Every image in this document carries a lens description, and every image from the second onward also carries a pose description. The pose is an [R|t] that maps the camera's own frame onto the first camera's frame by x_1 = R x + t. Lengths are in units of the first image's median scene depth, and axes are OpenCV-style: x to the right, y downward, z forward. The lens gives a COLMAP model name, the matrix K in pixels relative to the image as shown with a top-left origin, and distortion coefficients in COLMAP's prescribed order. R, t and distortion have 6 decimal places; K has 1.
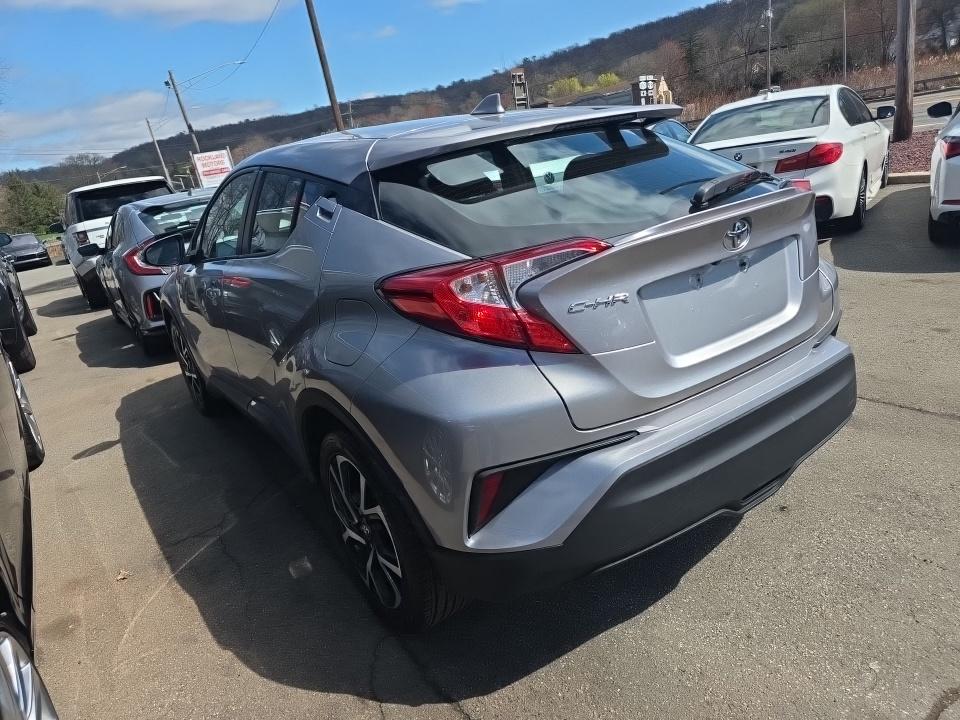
lens RADIAL K [[645.5, 0, 479.0], [0, 645.5, 364.8], [0, 0, 1]] dist [0.040967, -0.036819]
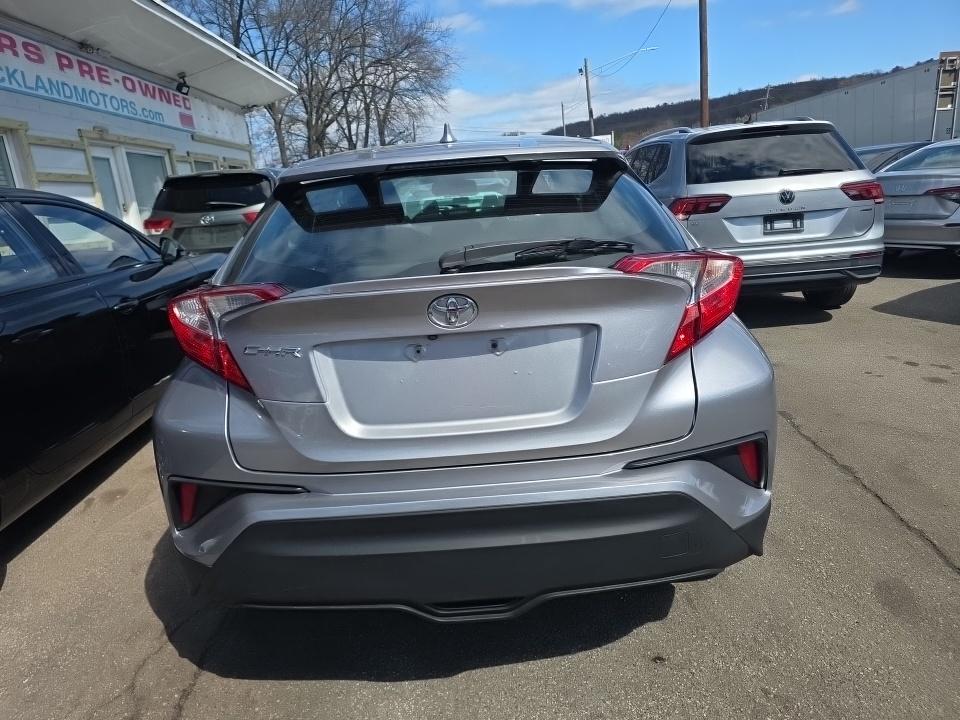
lens RADIAL K [[645.5, 0, 482.0], [0, 645.5, 359.5], [0, 0, 1]] dist [0.040967, -0.036819]
pose [[0.825784, 0.225980, -0.516734, 0.052810], [-0.217677, 0.972930, 0.077620, -0.012604], [0.520286, 0.048383, 0.852620, 0.016867]]
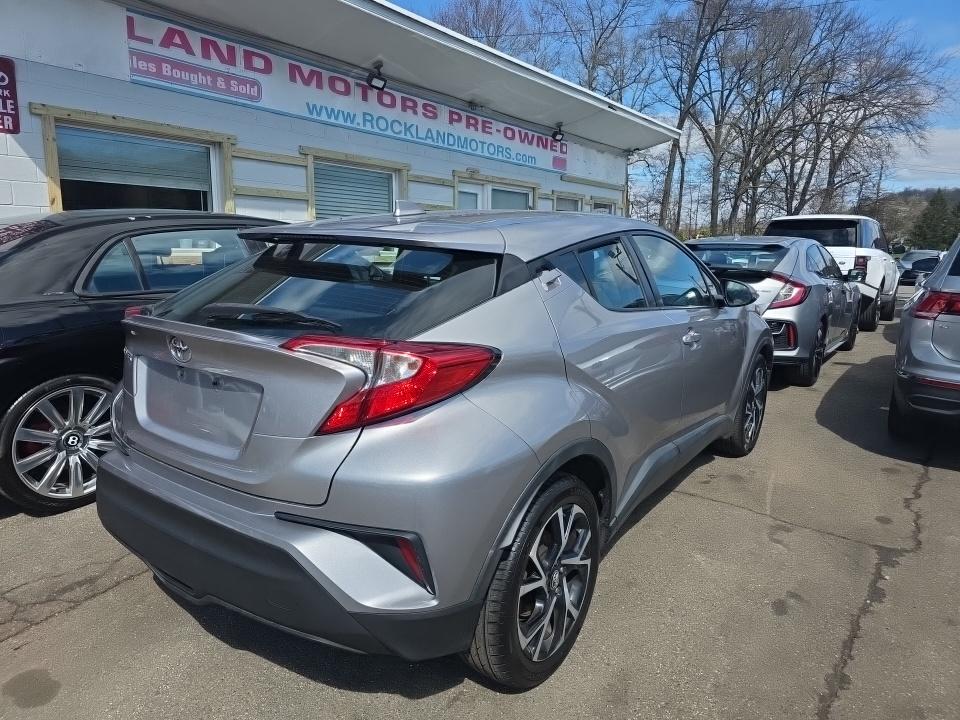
lens RADIAL K [[645.5, 0, 485.6], [0, 645.5, 361.0], [0, 0, 1]] dist [0.040967, -0.036819]
pose [[0.327995, 0.331945, -0.884439, 0.094155], [-0.355707, 0.910723, 0.209895, -0.036617], [0.875152, 0.245756, 0.416788, 0.058563]]
